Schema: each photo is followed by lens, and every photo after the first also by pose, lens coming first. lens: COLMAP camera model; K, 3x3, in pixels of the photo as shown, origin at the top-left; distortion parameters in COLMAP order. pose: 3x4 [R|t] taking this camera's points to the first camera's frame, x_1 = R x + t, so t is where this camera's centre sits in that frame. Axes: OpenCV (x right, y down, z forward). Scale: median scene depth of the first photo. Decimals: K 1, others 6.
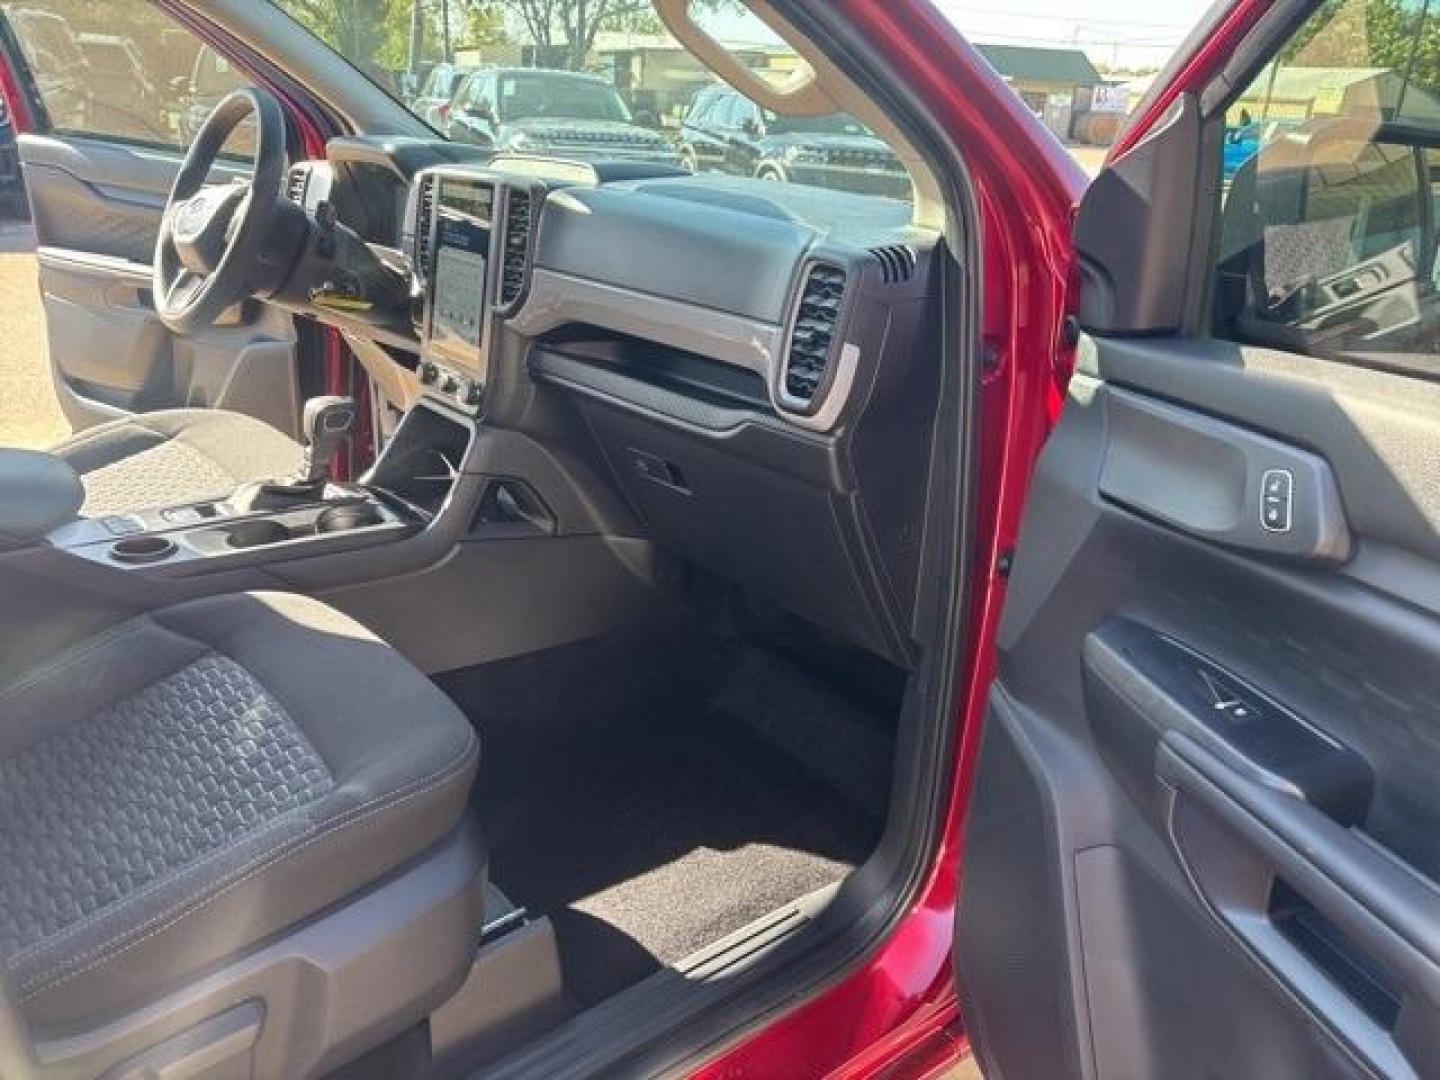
lens RADIAL K [[1106.6, 0, 720.0], [0, 1106.6, 540.0], [0, 0, 1]] dist [0.076270, -0.110676]
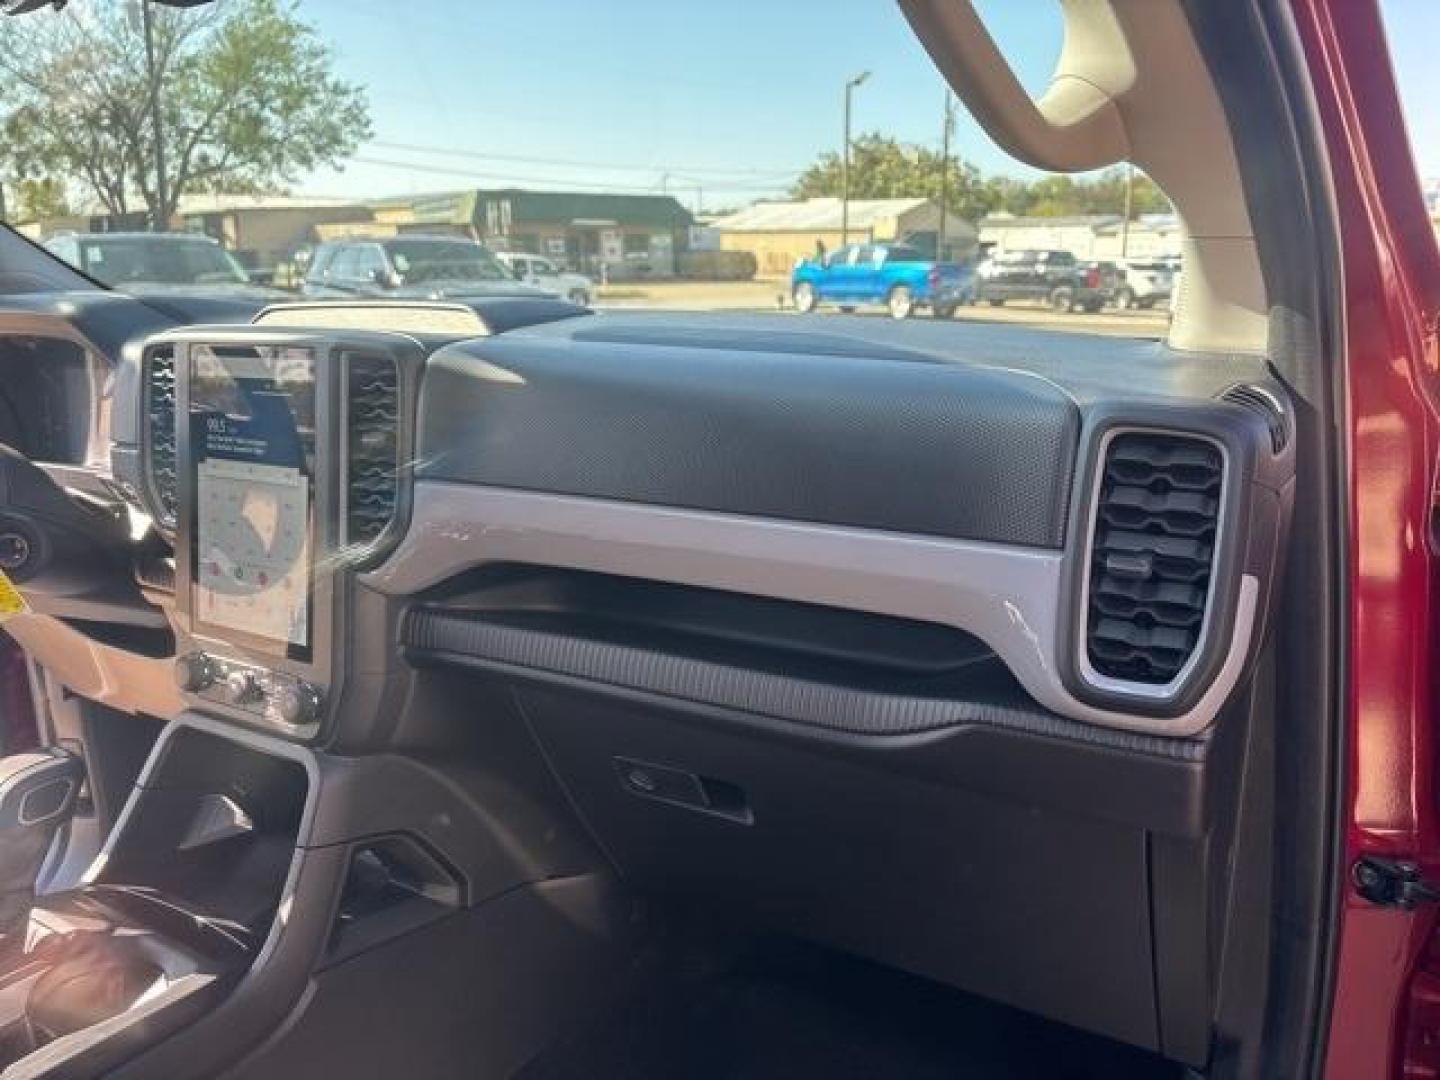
lens RADIAL K [[1106.6, 0, 720.0], [0, 1106.6, 540.0], [0, 0, 1]] dist [0.076270, -0.110676]
pose [[0.943110, -0.135748, 0.303507, -0.167107], [0.170596, 0.981103, -0.091294, -0.113881], [-0.285379, 0.137878, 0.948445, 0.347409]]
